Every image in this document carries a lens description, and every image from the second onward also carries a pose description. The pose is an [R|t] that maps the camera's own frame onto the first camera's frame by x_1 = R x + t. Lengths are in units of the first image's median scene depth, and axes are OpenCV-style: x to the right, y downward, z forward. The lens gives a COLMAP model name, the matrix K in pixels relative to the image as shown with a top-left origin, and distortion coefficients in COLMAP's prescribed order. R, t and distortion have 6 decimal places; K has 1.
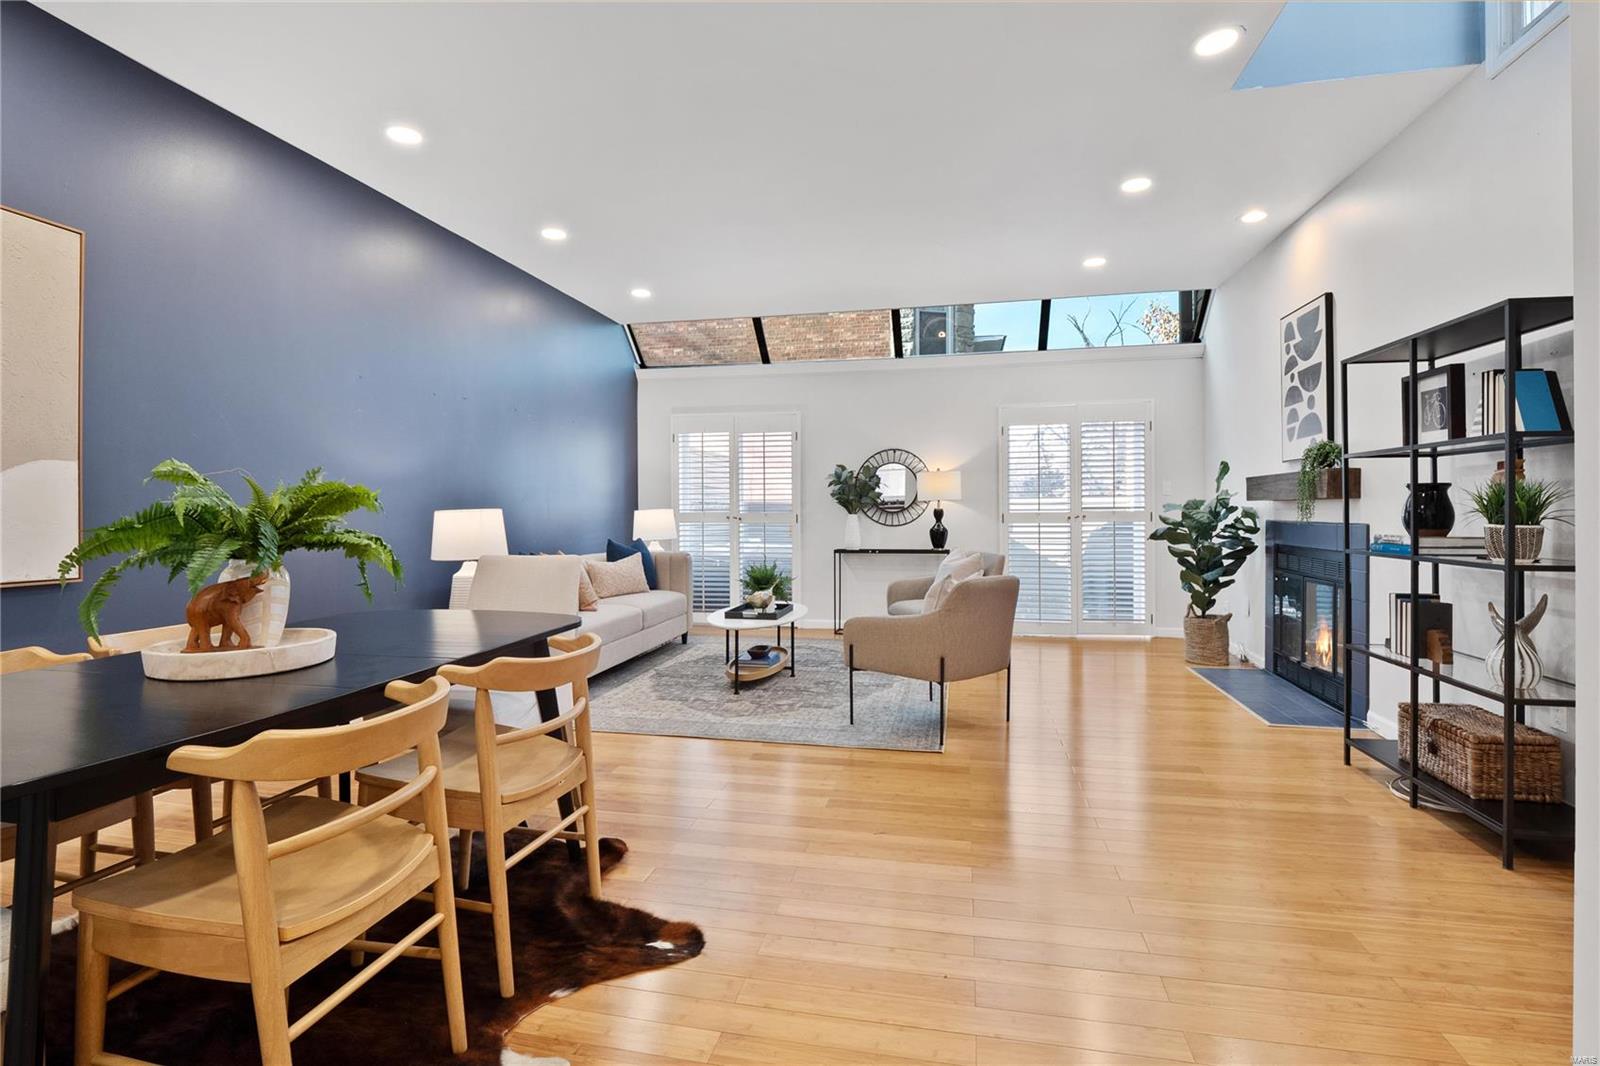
lens RADIAL K [[727.4, 0, 811.4], [0, 727.4, 521.2], [0, 0, 1]] dist [-0.003582, -0.000053]
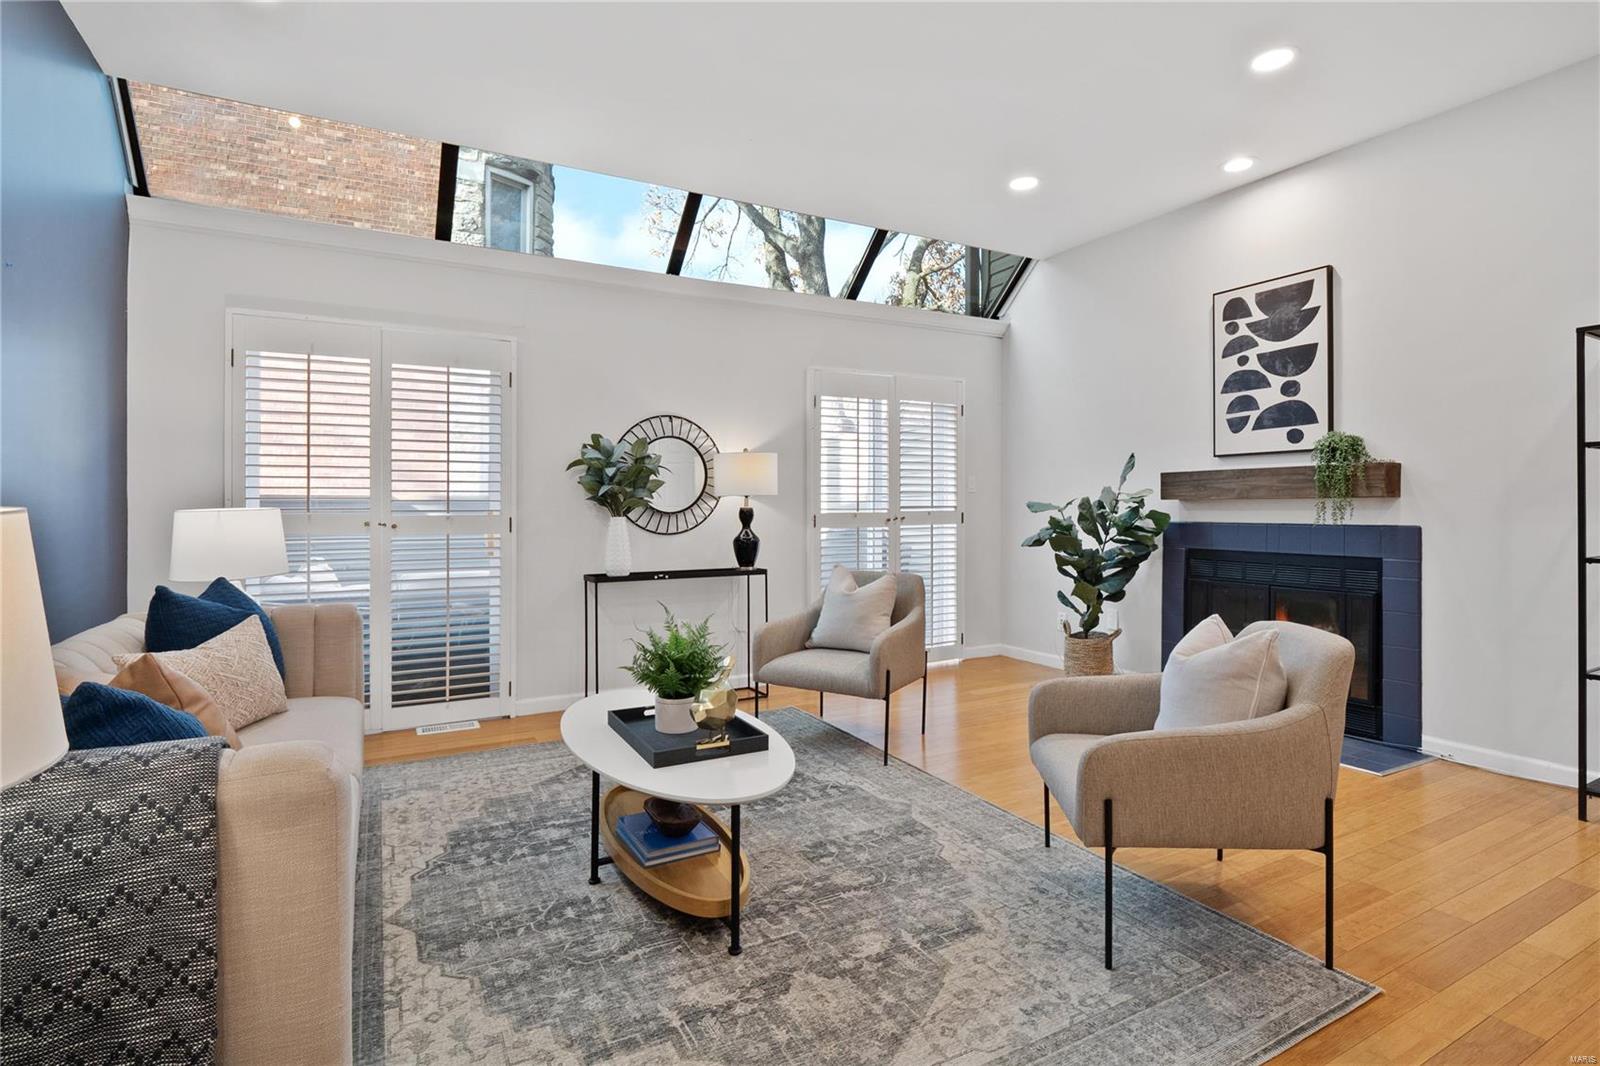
lens RADIAL K [[766.0, 0, 780.1], [0, 766.0, 526.4], [0, 0, 1]] dist [-0.001177, 0.001391]
pose [[0.782644, -0.011777, 0.622358, -0.242980], [0.008227, 0.999929, 0.008576, -0.005854], [-0.622415, -0.001592, 0.782686, 0.418794]]
